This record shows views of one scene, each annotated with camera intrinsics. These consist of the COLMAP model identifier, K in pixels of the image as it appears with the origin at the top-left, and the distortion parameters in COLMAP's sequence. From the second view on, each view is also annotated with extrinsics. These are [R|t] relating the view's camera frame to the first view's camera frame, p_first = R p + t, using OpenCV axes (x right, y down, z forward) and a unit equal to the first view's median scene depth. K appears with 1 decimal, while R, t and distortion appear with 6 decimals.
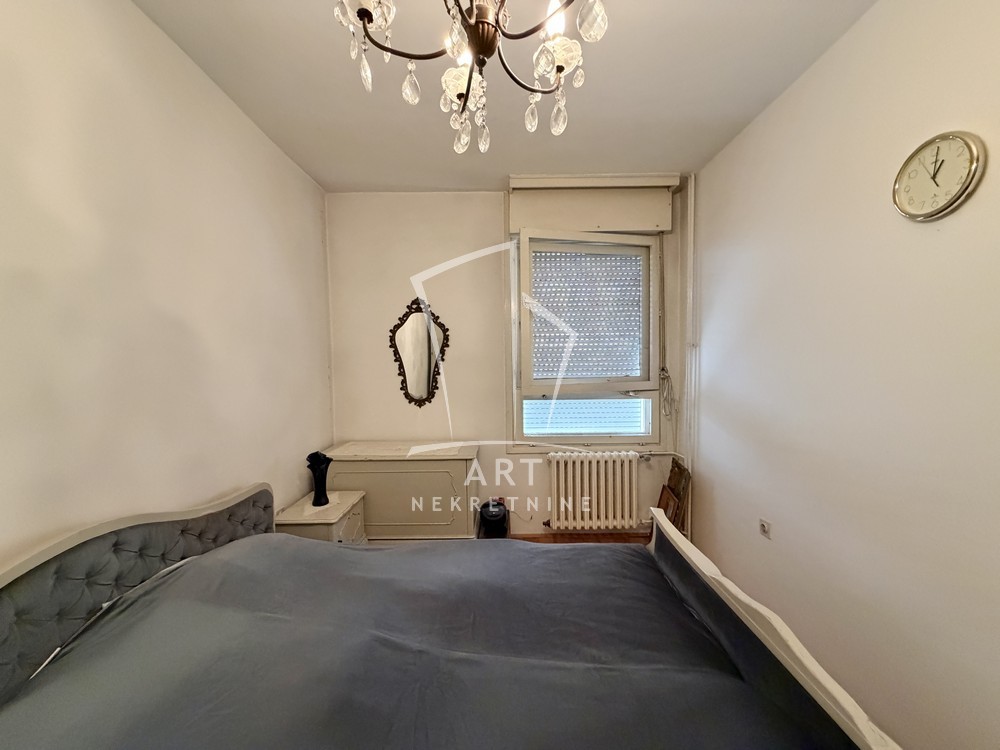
lens RADIAL K [[399.5, 0, 505.3], [0, 399.5, 378.1], [0, 0, 1]] dist [-0.002355, -0.001275]
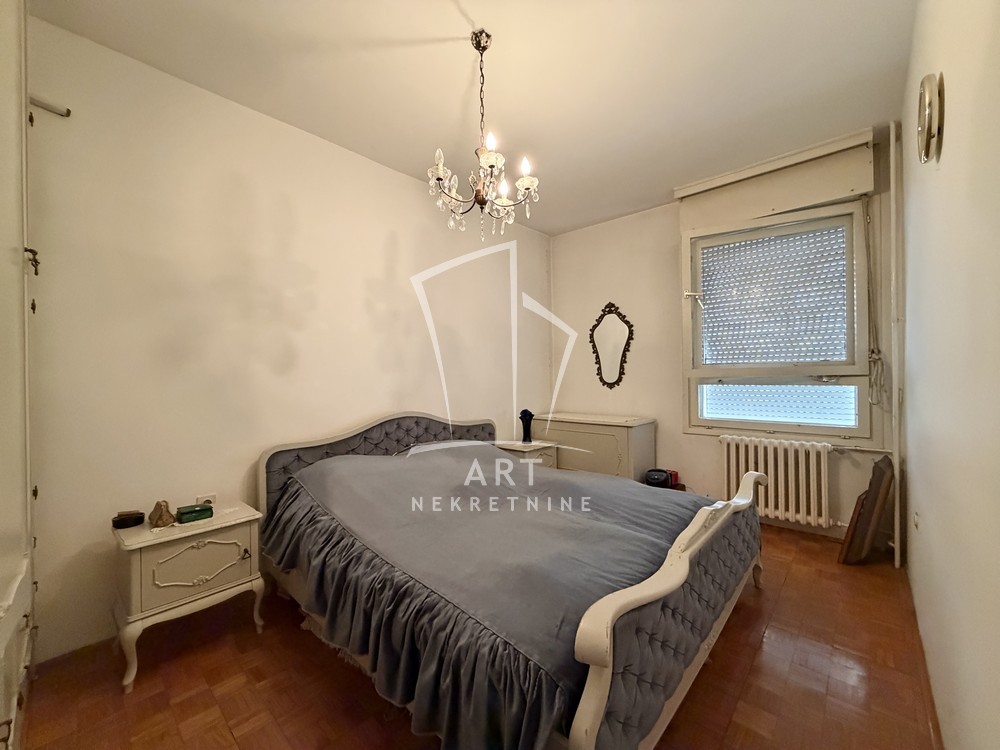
lens RADIAL K [[399.5, 0, 498.2], [0, 399.5, 373.5], [0, 0, 1]] dist [-0.002355, -0.001275]
pose [[0.737660, -0.000881, -0.675172, 0.376189], [-0.026033, 0.999218, -0.029746, 0.071608], [0.674670, 0.039520, 0.737061, -0.167162]]
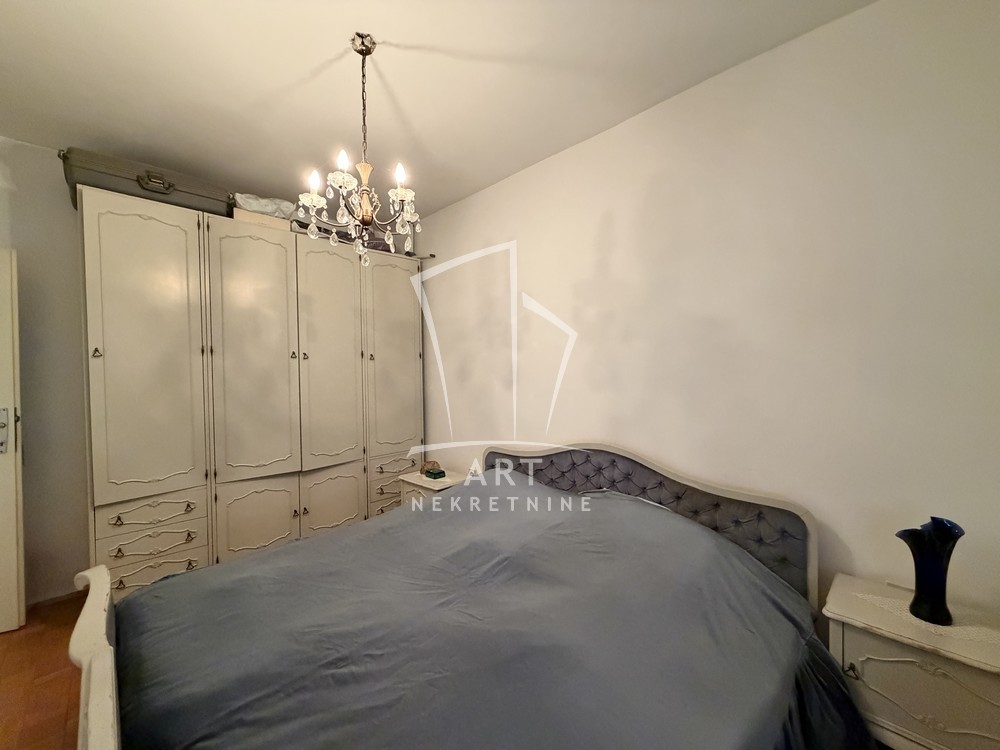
lens RADIAL K [[399.5, 0, 500.2], [0, 399.5, 378.4], [0, 0, 1]] dist [-0.002355, -0.001275]
pose [[-0.705406, 0.022882, -0.708434, 0.228431], [-0.019685, 0.998461, 0.051850, -0.009361], [0.708530, 0.050520, -0.703870, 0.710696]]
